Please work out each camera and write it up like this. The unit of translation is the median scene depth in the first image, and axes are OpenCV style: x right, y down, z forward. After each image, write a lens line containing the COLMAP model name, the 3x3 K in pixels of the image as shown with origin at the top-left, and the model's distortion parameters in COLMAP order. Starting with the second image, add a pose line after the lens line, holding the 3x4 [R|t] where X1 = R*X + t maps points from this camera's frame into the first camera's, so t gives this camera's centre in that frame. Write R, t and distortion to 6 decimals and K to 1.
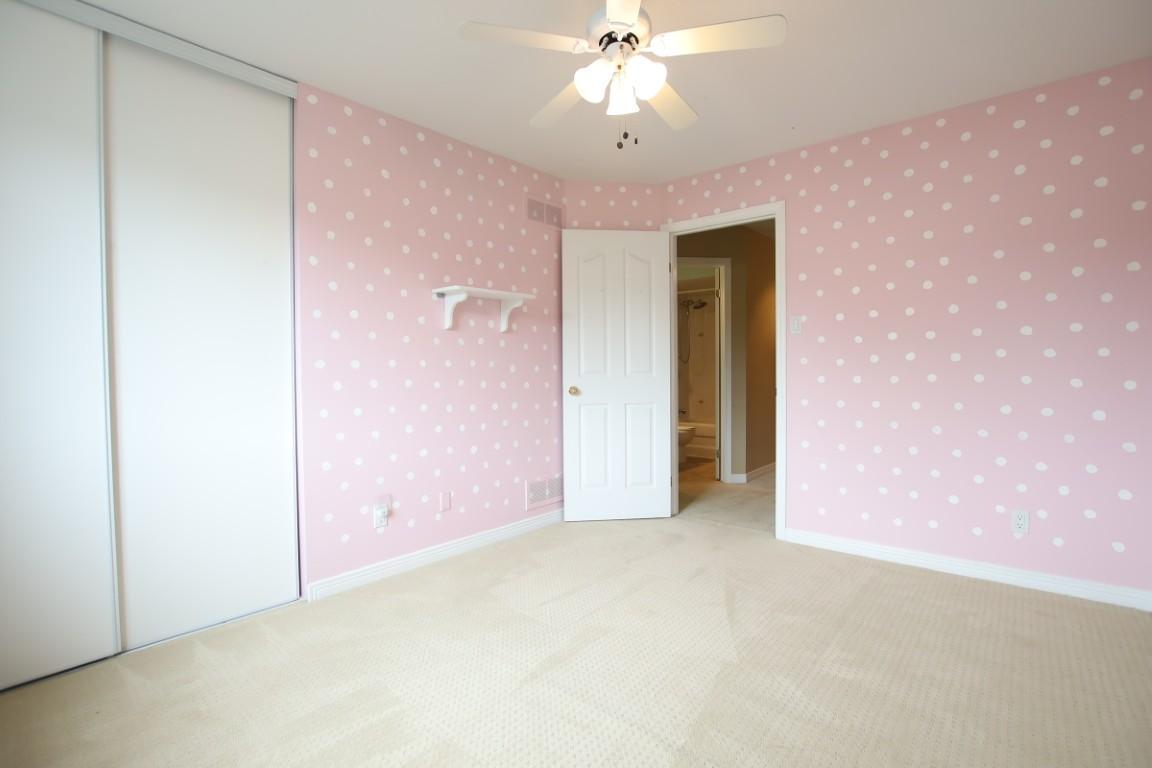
lens RADIAL K [[533.0, 0, 579.9], [0, 533.0, 380.6], [0, 0, 1]] dist [-0.028695, -0.000063]
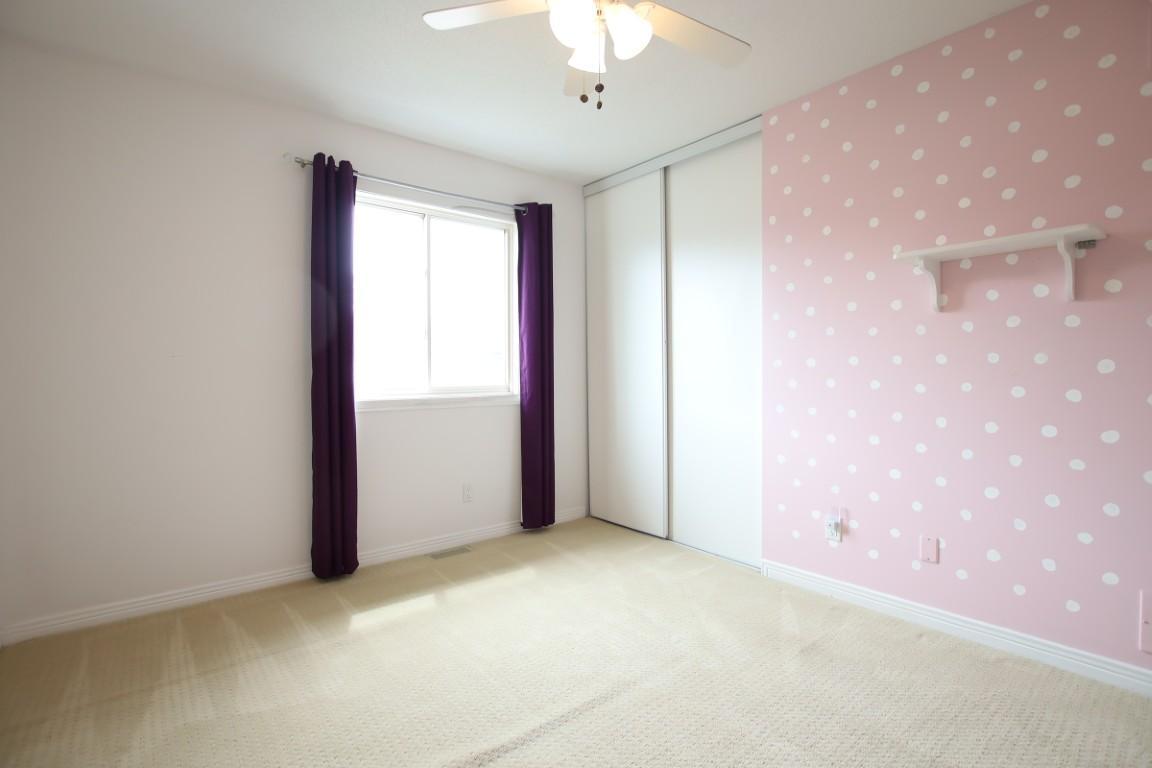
lens RADIAL K [[533.0, 0, 579.9], [0, 533.0, 380.6], [0, 0, 1]] dist [-0.028695, -0.000063]
pose [[-0.171039, 0.028277, -0.984858, 0.558043], [-0.012132, 0.999452, 0.030803, -0.020710], [0.985190, 0.017217, -0.170602, 0.682402]]
